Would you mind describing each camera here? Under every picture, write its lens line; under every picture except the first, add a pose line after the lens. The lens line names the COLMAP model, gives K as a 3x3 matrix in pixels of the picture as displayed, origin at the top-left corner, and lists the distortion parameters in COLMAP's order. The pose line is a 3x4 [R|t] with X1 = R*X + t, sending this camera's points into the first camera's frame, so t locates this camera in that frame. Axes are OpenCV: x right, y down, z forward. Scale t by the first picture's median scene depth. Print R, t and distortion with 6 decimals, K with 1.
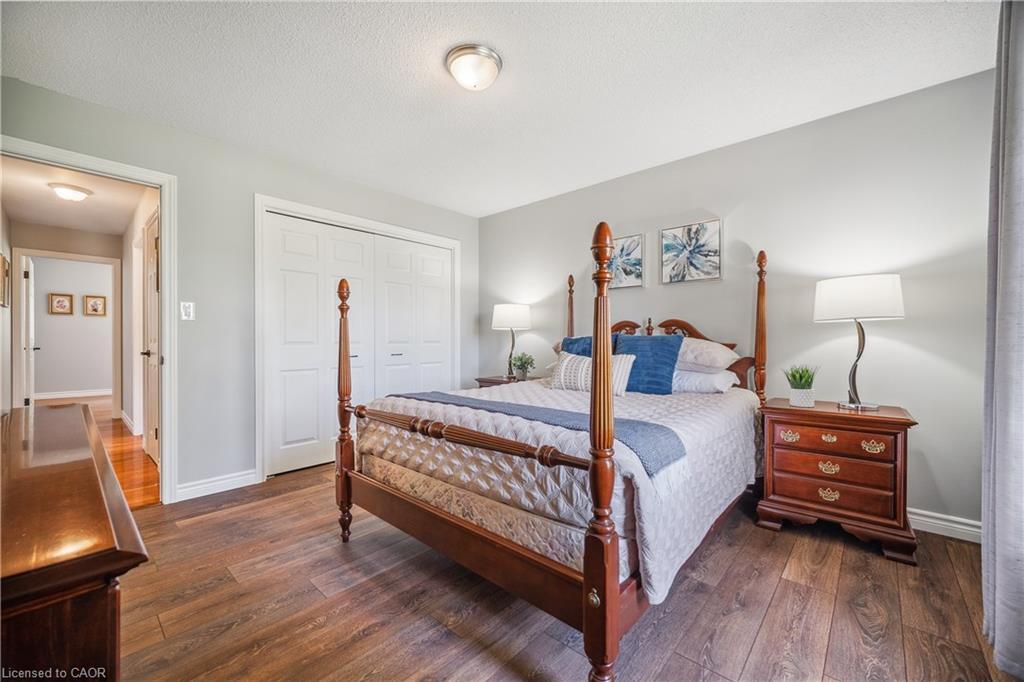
lens RADIAL K [[411.6, 0, 498.2], [0, 411.6, 334.6], [0, 0, 1]] dist [-0.001082, -0.000202]
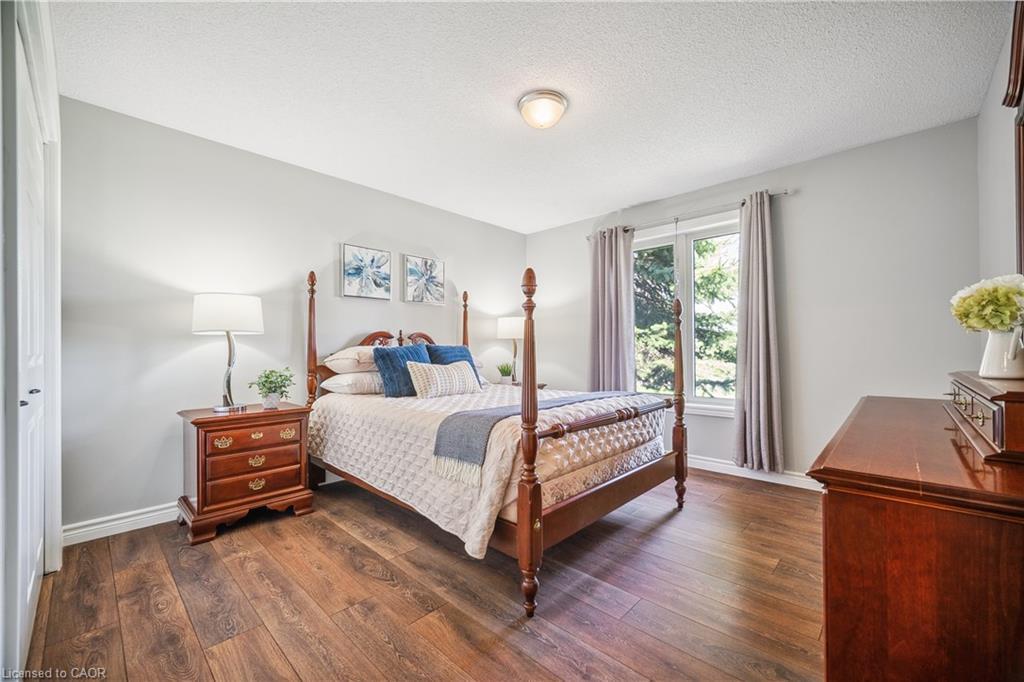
lens RADIAL K [[406.3, 0, 504.4], [0, 406.3, 348.8], [0, 0, 1]] dist [0.000817, 0.000017]
pose [[0.024964, 0.000772, 0.999688, -0.779517], [-0.009251, 0.999957, -0.000541, 0.011105], [-0.999646, -0.009234, 0.024970, 0.718972]]
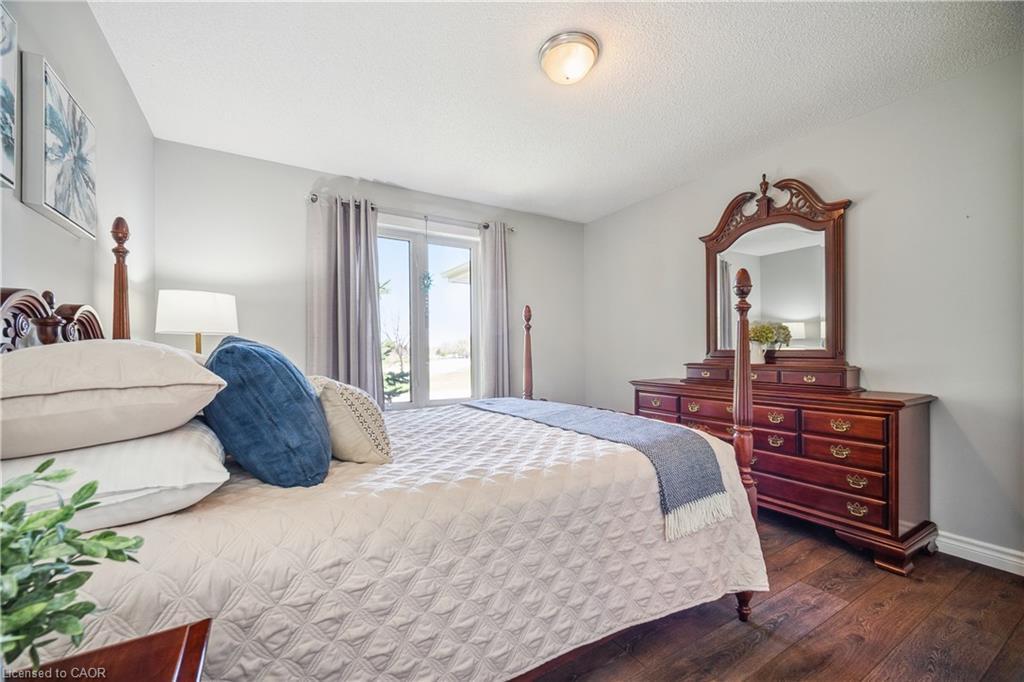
lens RADIAL K [[406.3, 0, 504.4], [0, 406.3, 348.8], [0, 0, 1]] dist [0.000817, 0.000017]
pose [[-0.957942, 0.006941, 0.286879, -0.120729], [0.003133, 0.999901, -0.013729, 0.015440], [-0.286946, -0.012252, -0.957868, 1.277188]]
